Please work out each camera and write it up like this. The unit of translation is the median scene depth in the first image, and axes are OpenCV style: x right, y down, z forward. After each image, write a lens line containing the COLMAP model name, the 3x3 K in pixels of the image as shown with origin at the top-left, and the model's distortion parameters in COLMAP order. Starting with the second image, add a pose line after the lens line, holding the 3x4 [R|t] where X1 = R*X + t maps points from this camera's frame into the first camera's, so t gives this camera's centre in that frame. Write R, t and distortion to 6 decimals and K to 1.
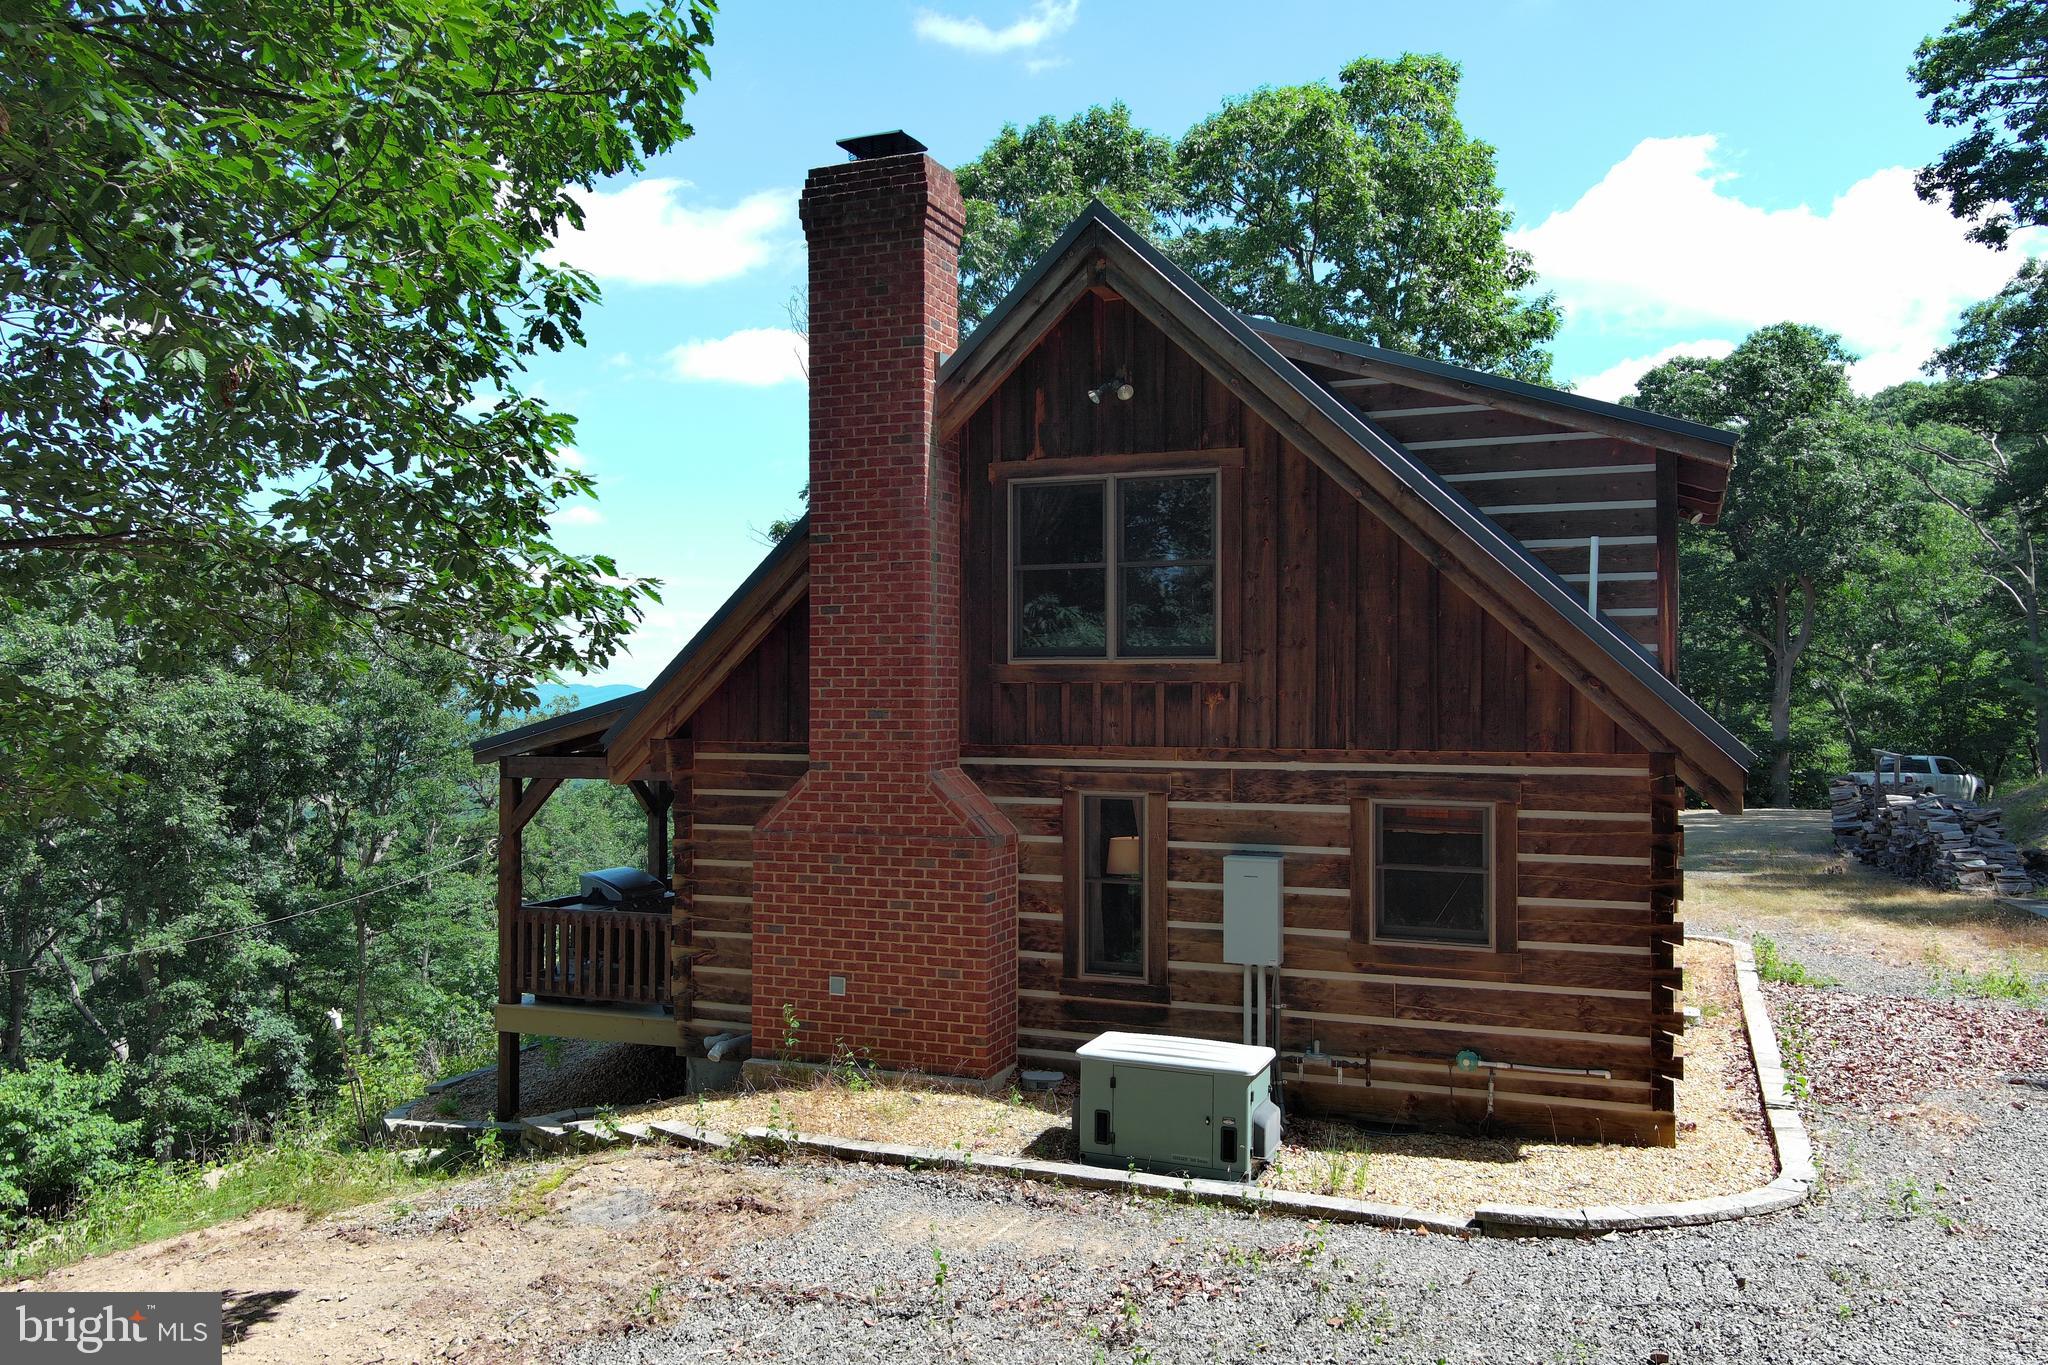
lens RADIAL K [[1586.9, 0, 1022.2], [0, 1586.9, 684.0], [0, 0, 1]] dist [0.030130, -0.024113]
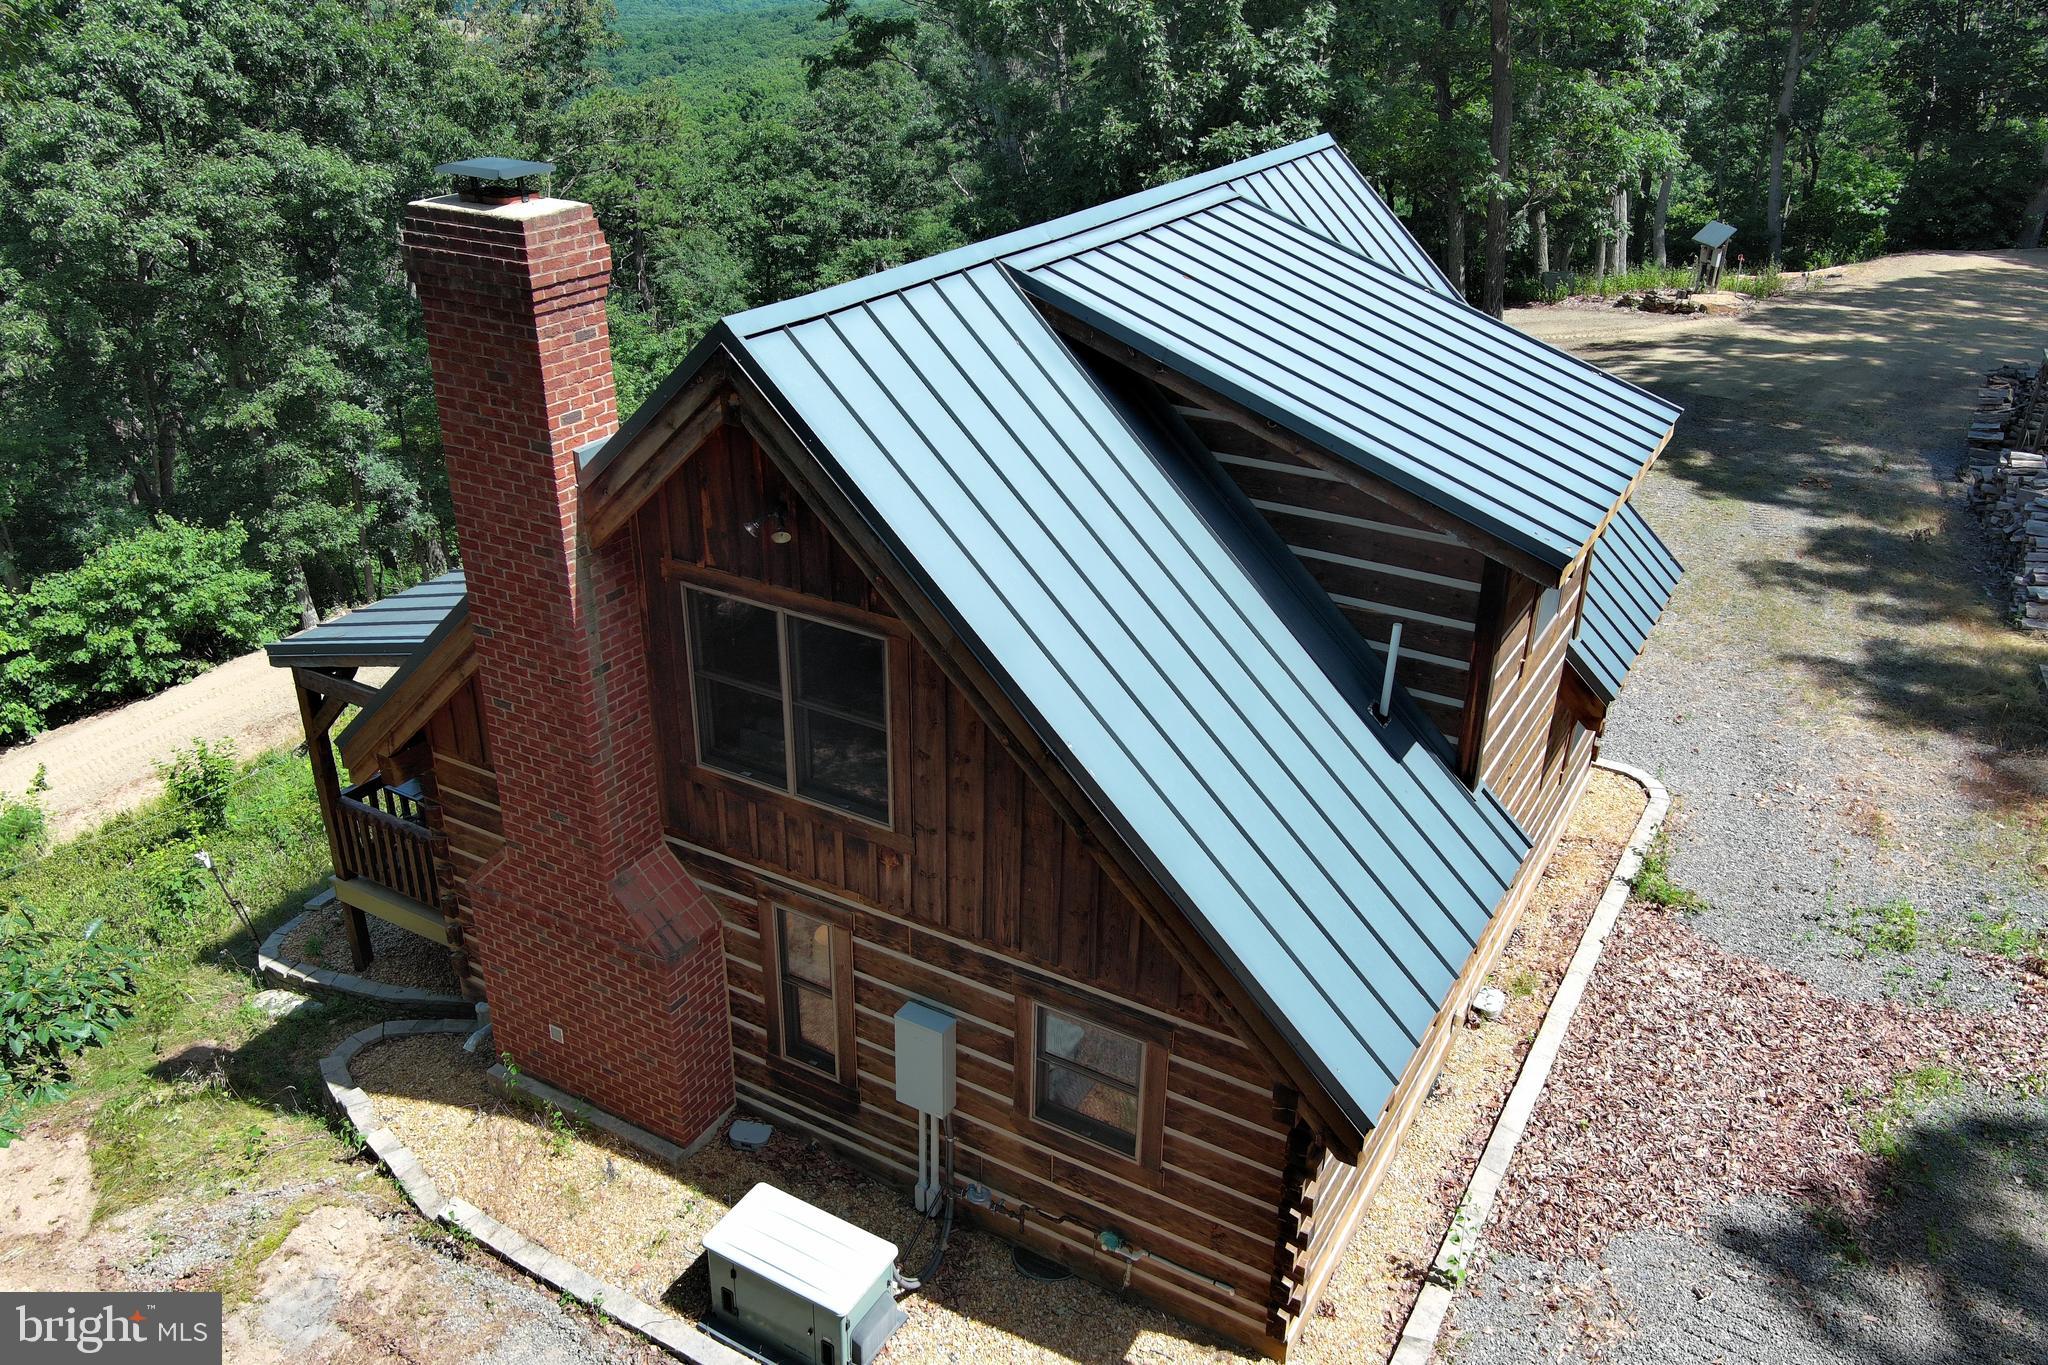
lens RADIAL K [[1592.7, 0, 1026.6], [0, 1592.7, 687.1], [0, 0, 1]] dist [0.011027, 0.008732]
pose [[0.990494, 0.072983, -0.116595, 0.289505], [-0.012925, 0.893266, 0.449343, -0.478974], [0.136944, -0.443565, 0.885718, 0.230134]]
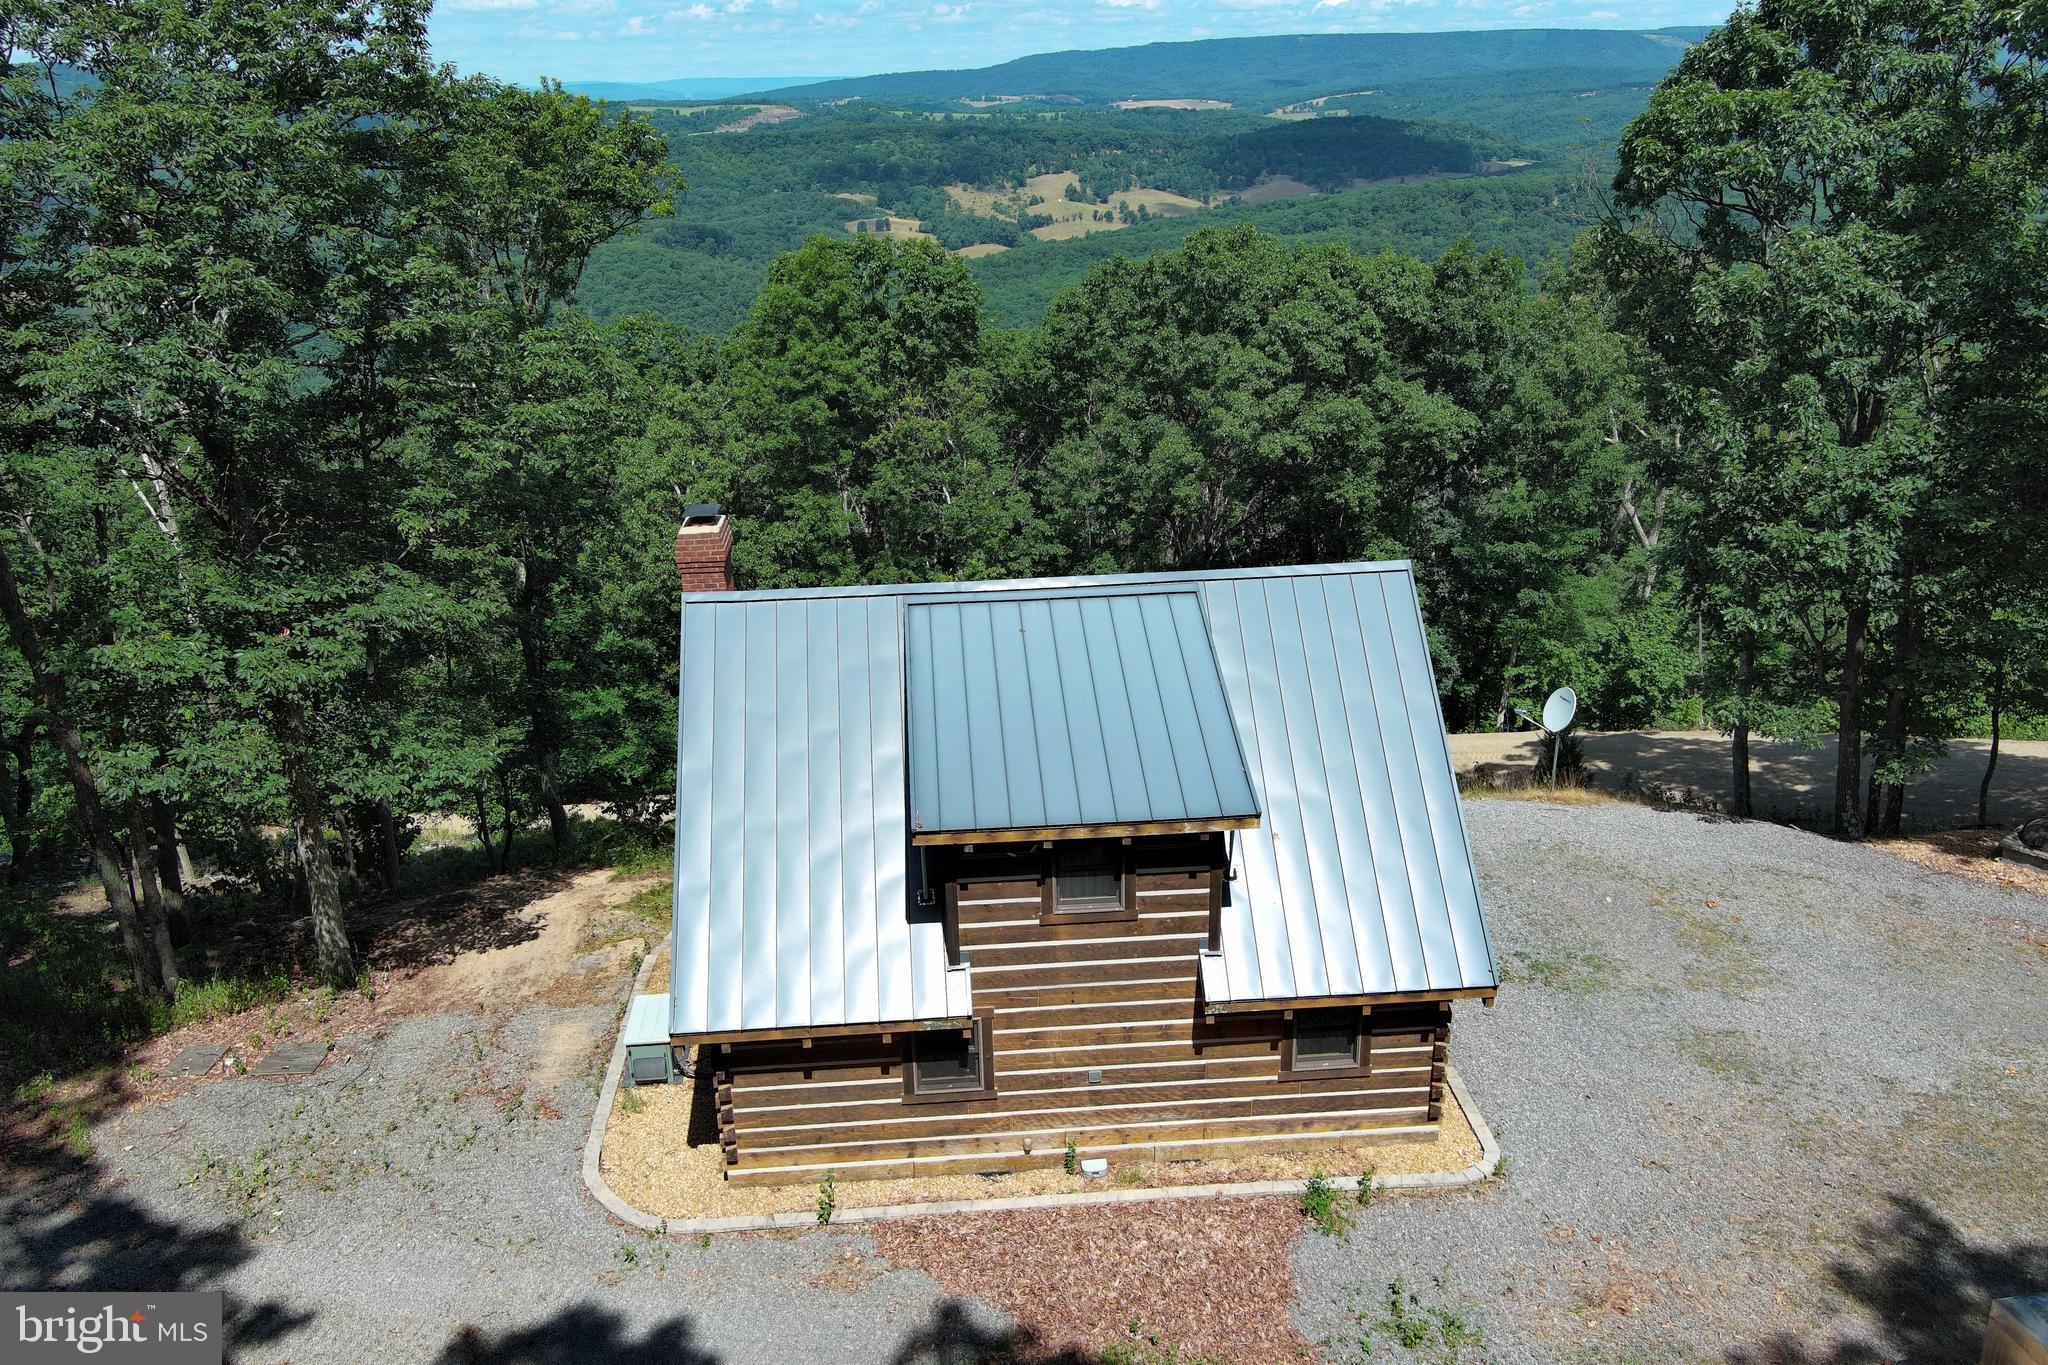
lens RADIAL K [[1586.9, 0, 1022.2], [0, 1586.9, 684.0], [0, 0, 1]] dist [0.030130, -0.024113]
pose [[0.440515, 0.308800, -0.842964, 1.707975], [0.029016, 0.933592, 0.357162, -0.800608], [0.897276, -0.181794, 0.402301, 0.577811]]
